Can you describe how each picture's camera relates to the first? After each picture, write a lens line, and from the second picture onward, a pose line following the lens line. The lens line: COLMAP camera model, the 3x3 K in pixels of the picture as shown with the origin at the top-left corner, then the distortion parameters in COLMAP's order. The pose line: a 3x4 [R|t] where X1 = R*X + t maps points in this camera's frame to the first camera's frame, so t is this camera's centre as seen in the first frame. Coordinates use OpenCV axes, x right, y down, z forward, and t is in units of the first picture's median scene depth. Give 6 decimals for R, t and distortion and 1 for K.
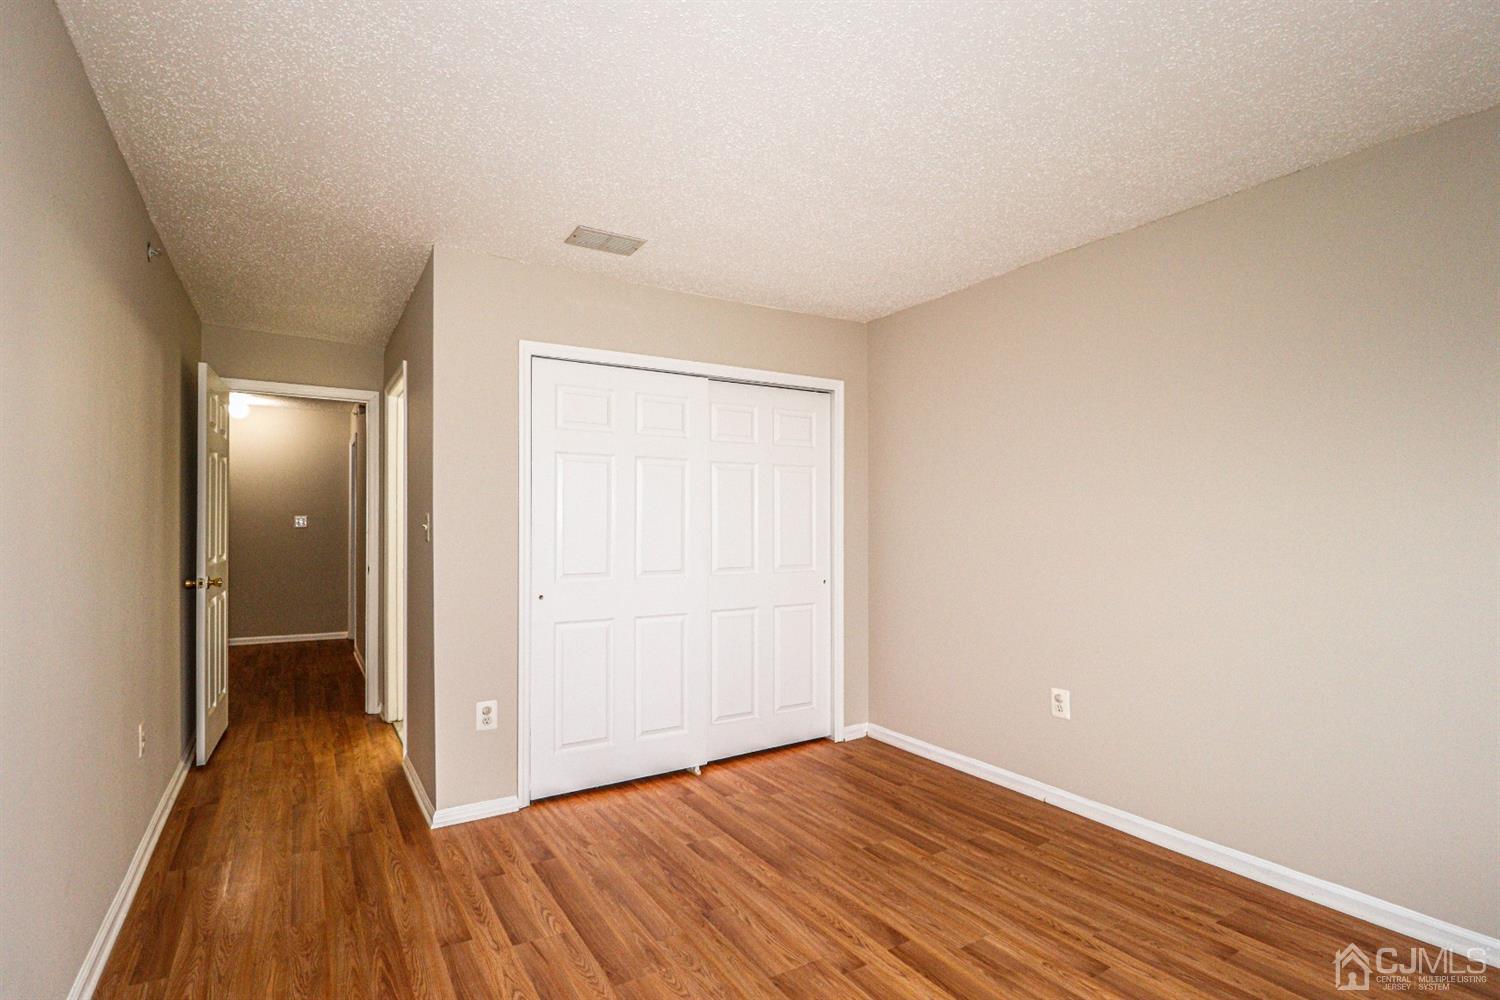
lens RADIAL K [[719.7, 0, 743.3], [0, 719.7, 491.0], [0, 0, 1]] dist [-0.001482, -0.010422]
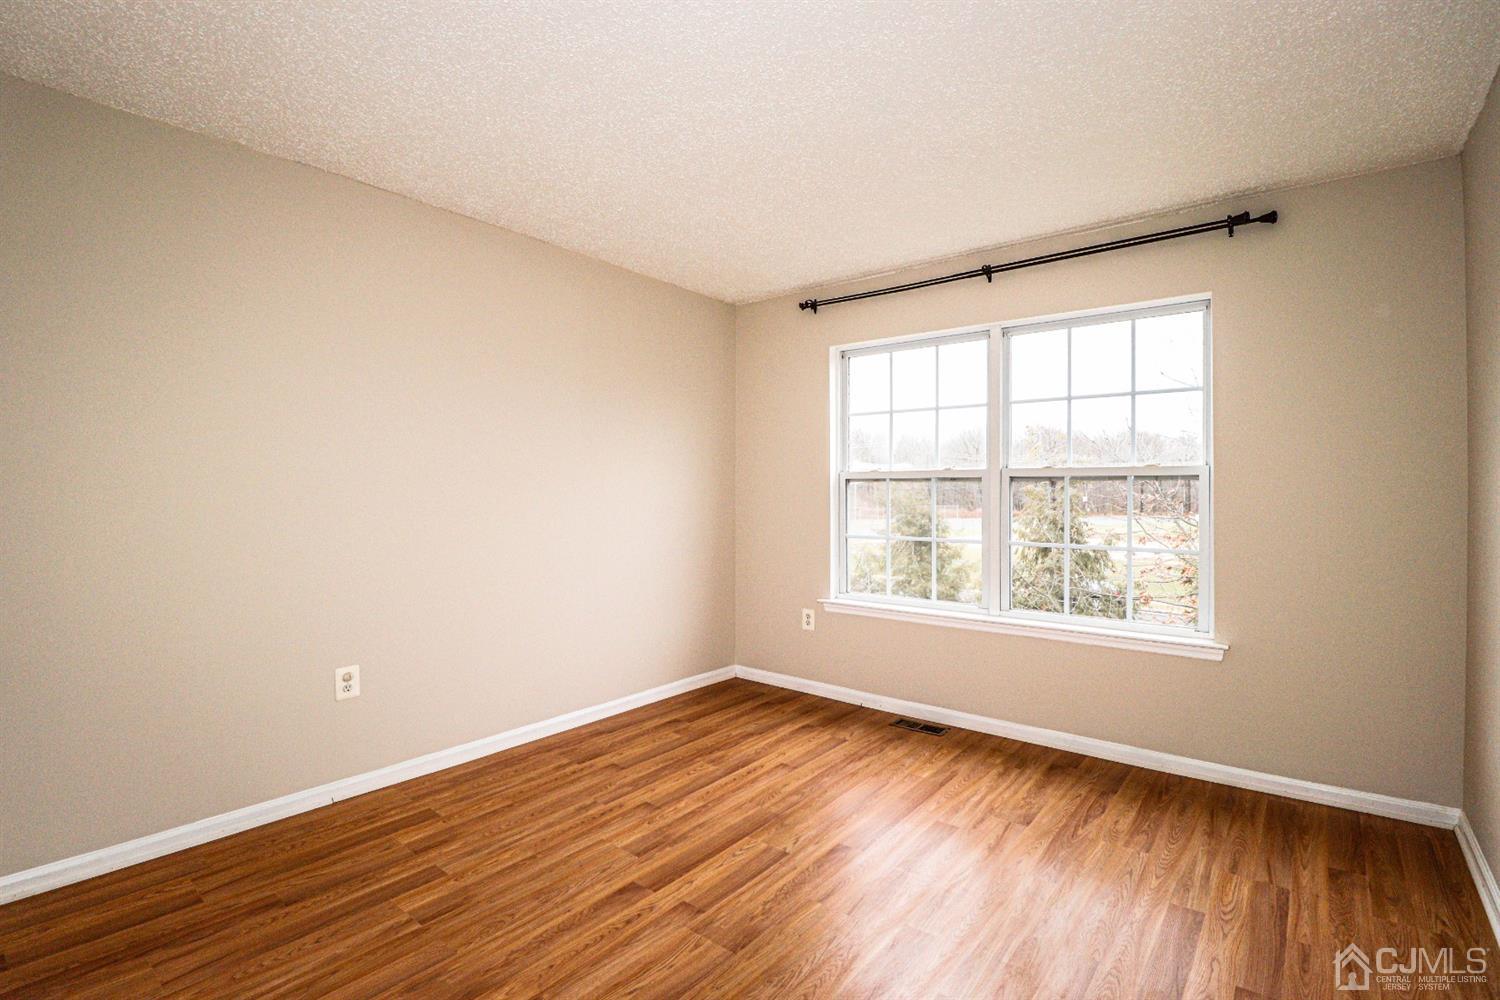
lens RADIAL K [[719.7, 0, 743.3], [0, 719.7, 491.0], [0, 0, 1]] dist [-0.001482, -0.010422]
pose [[-0.329012, -0.008270, 0.944290, -0.695711], [-0.043831, 0.999018, -0.006522, 0.061504], [-0.943308, -0.043535, -0.329051, 1.079397]]
